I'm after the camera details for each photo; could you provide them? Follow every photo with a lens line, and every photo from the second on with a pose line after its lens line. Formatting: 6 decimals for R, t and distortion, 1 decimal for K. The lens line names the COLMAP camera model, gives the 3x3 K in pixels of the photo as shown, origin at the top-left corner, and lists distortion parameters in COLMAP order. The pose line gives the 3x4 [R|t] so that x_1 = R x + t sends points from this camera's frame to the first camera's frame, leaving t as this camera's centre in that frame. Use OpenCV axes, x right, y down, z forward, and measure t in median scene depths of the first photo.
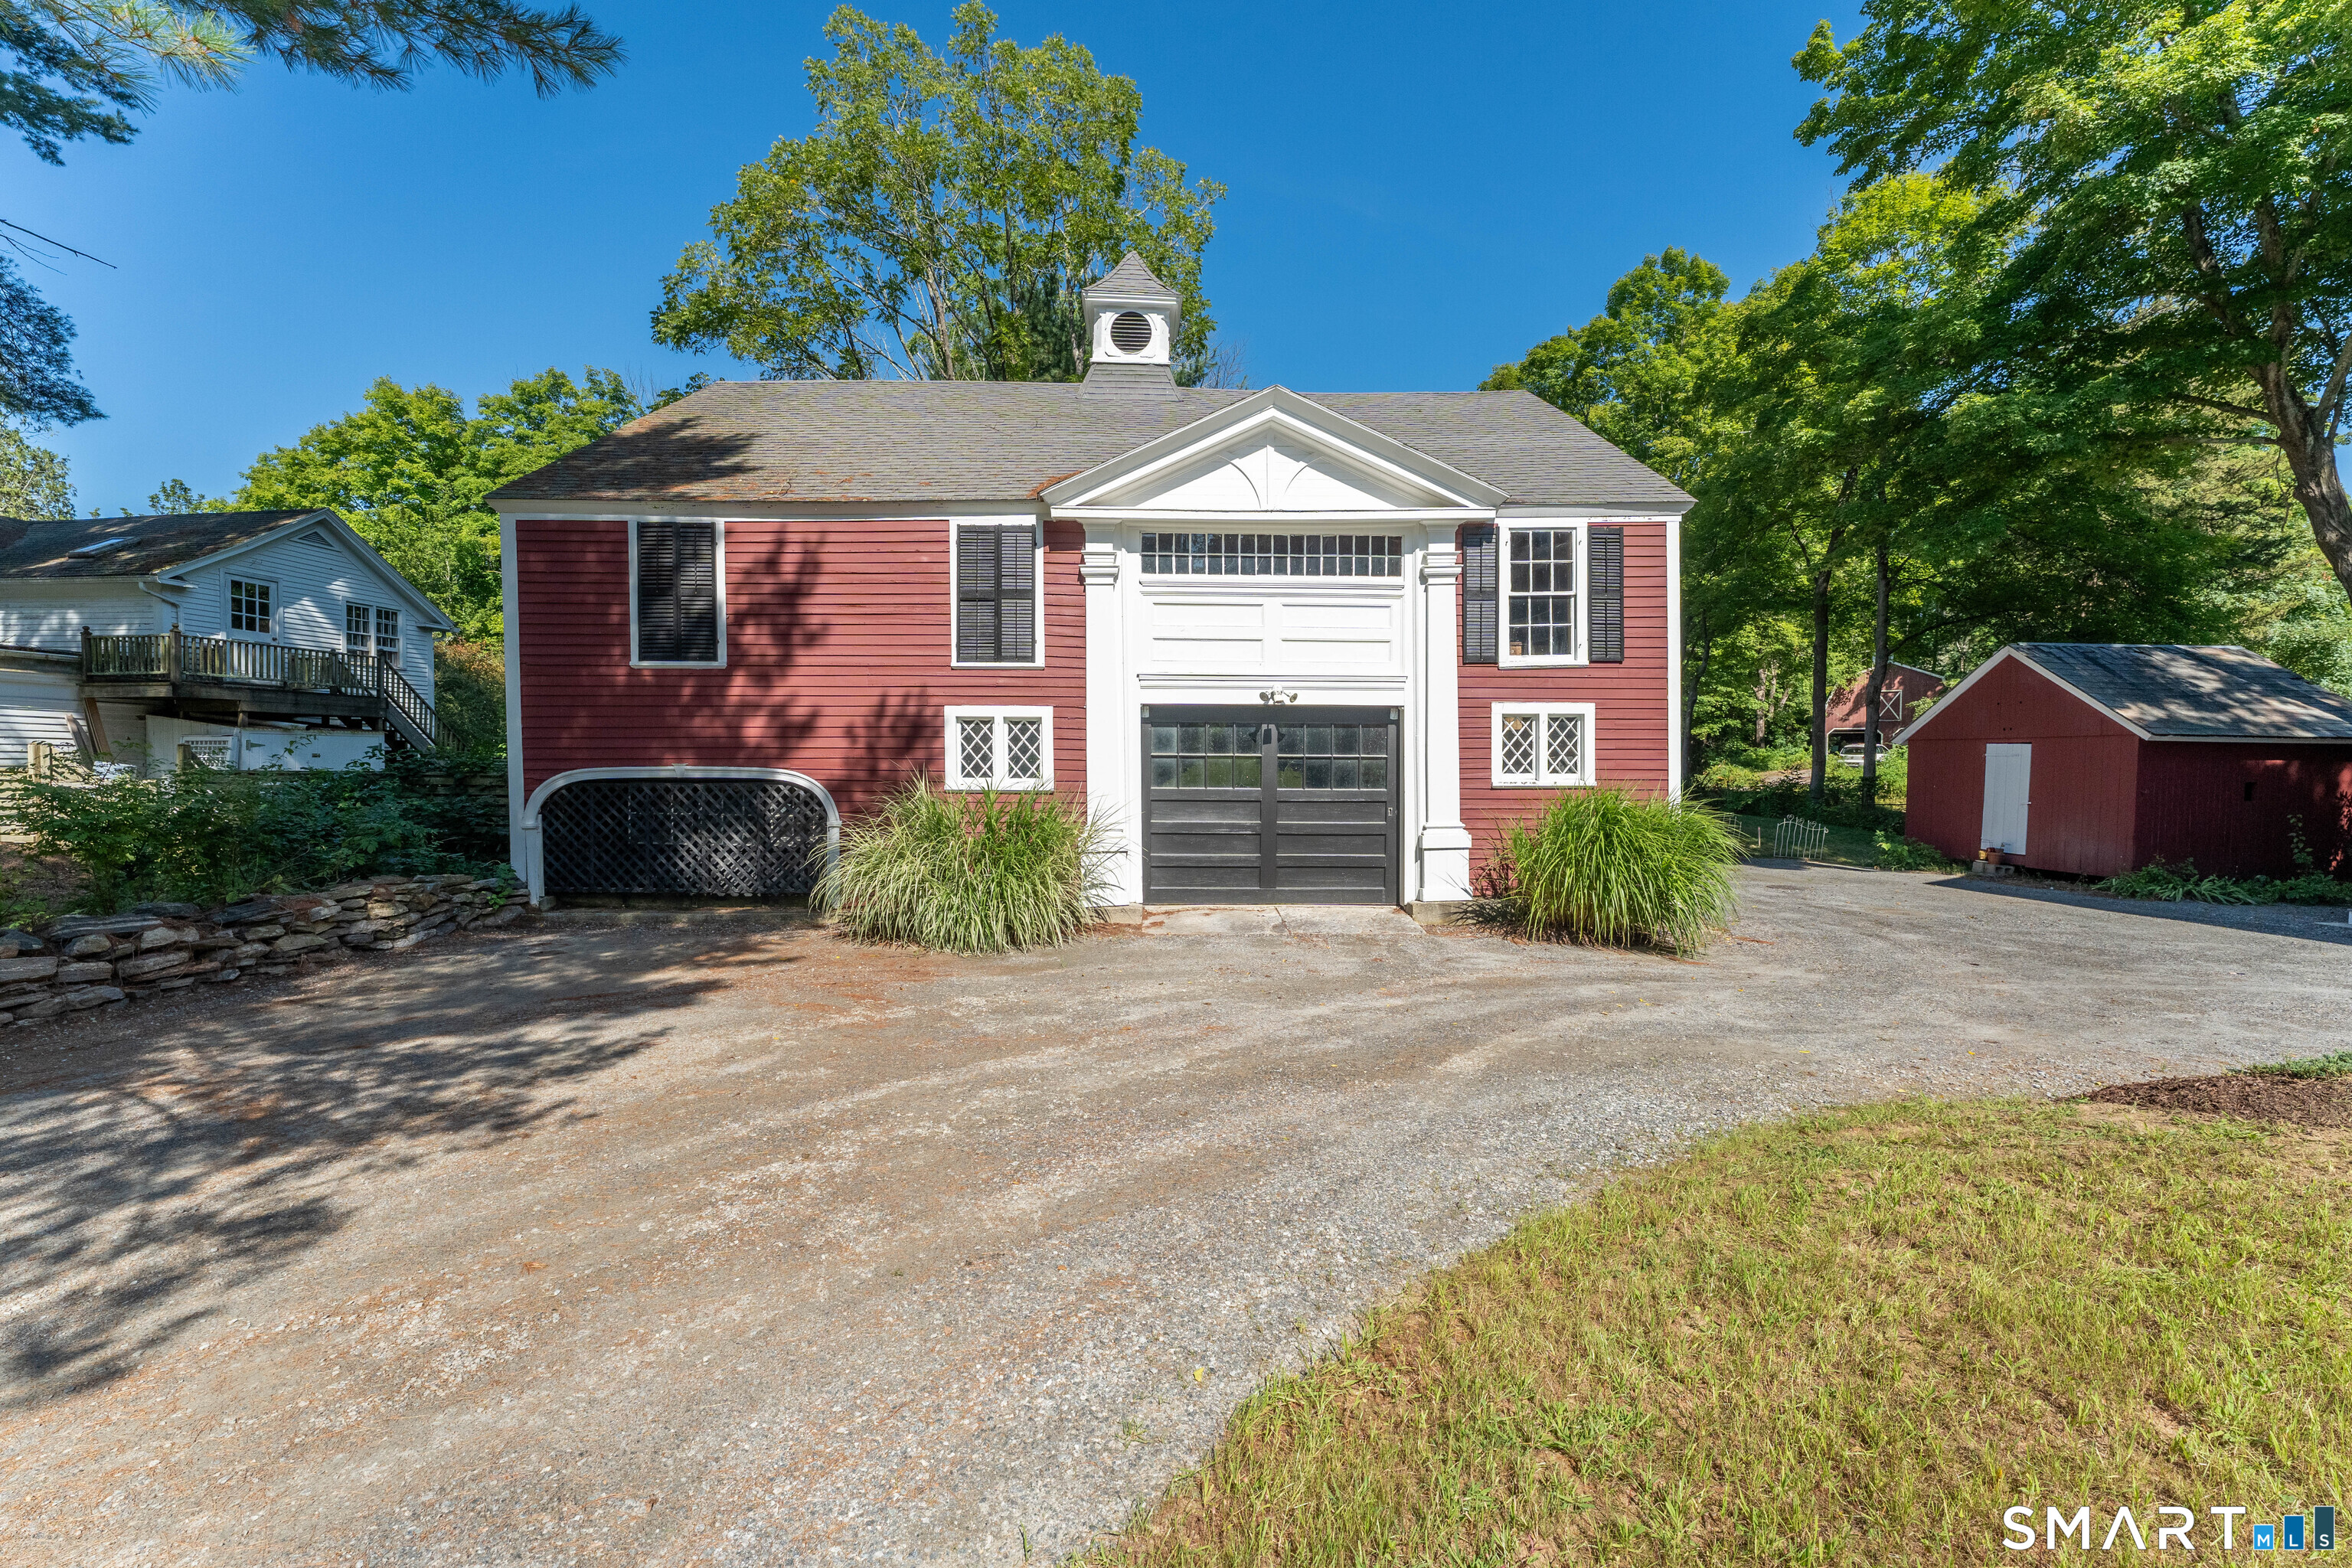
lens RADIAL K [[948.9, 0, 1167.4], [0, 948.9, 771.5], [0, 0, 1]] dist [0.000525, -0.000318]
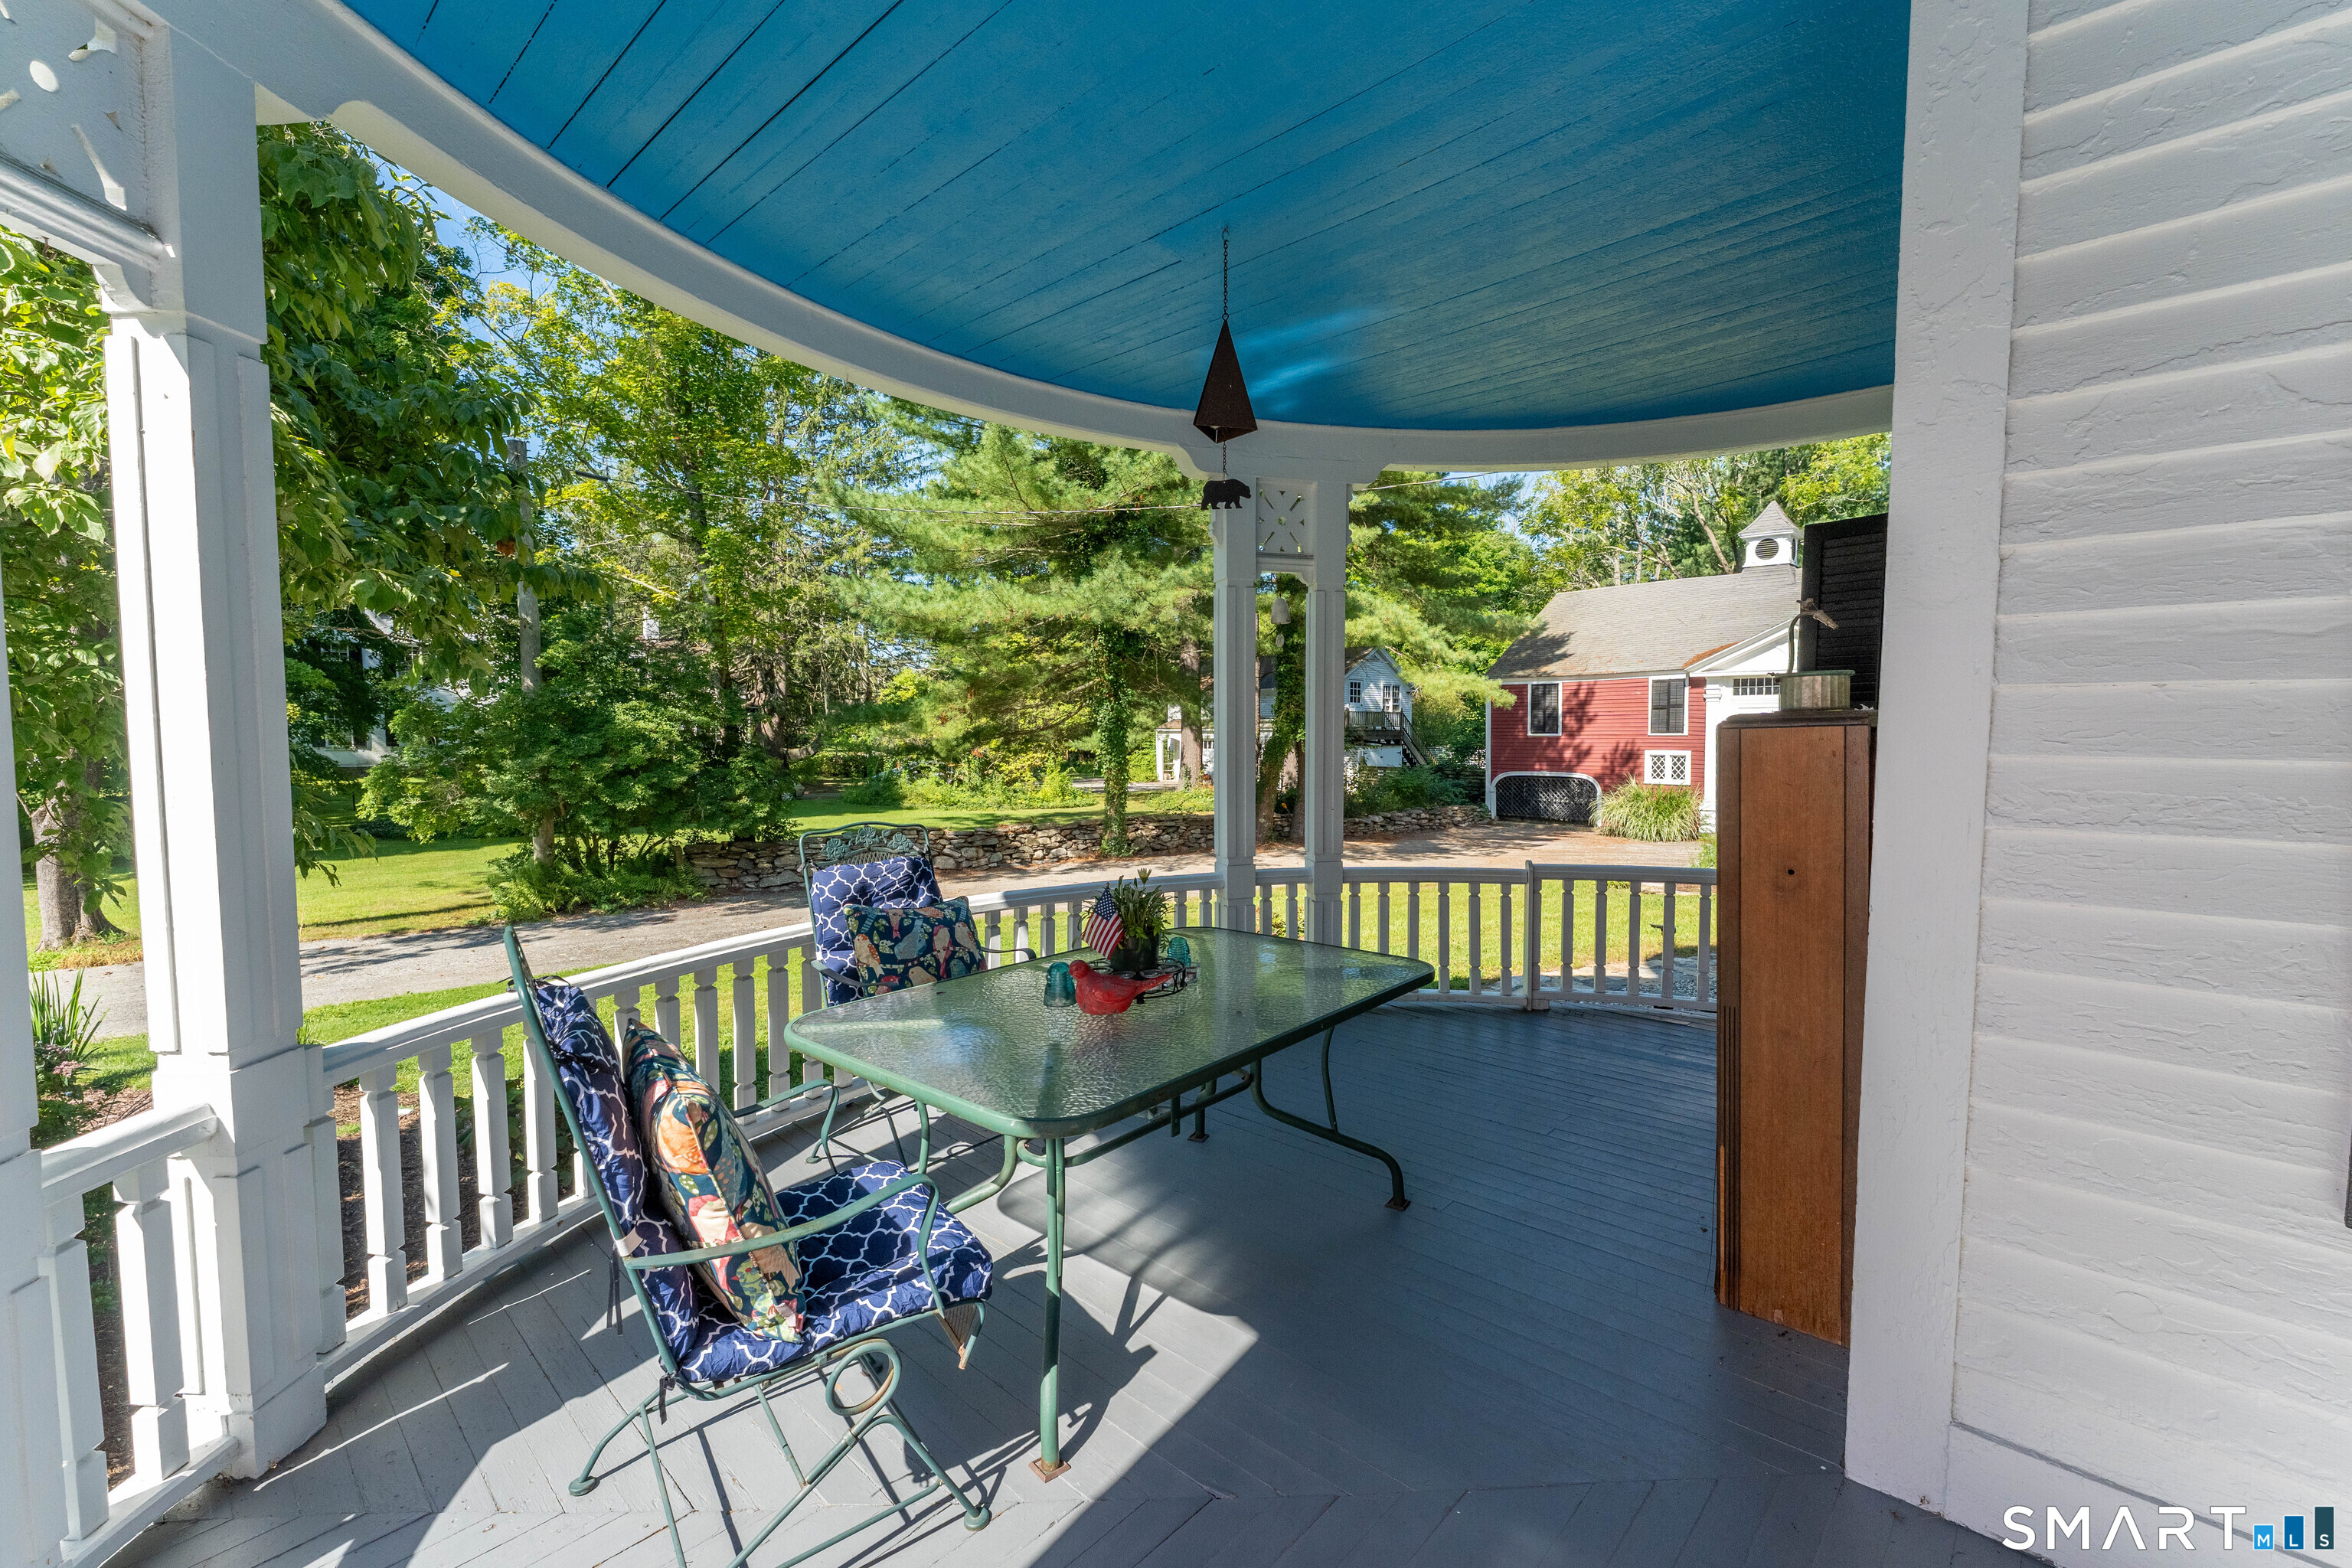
lens RADIAL K [[948.9, 0, 1167.2], [0, 948.9, 781.1], [0, 0, 1]] dist [0.000525, -0.000318]
pose [[0.716746, 0.035858, -0.696412, 0.615610], [-0.005520, 0.998937, 0.045754, -0.094130], [0.697313, -0.028950, 0.716182, -1.695774]]
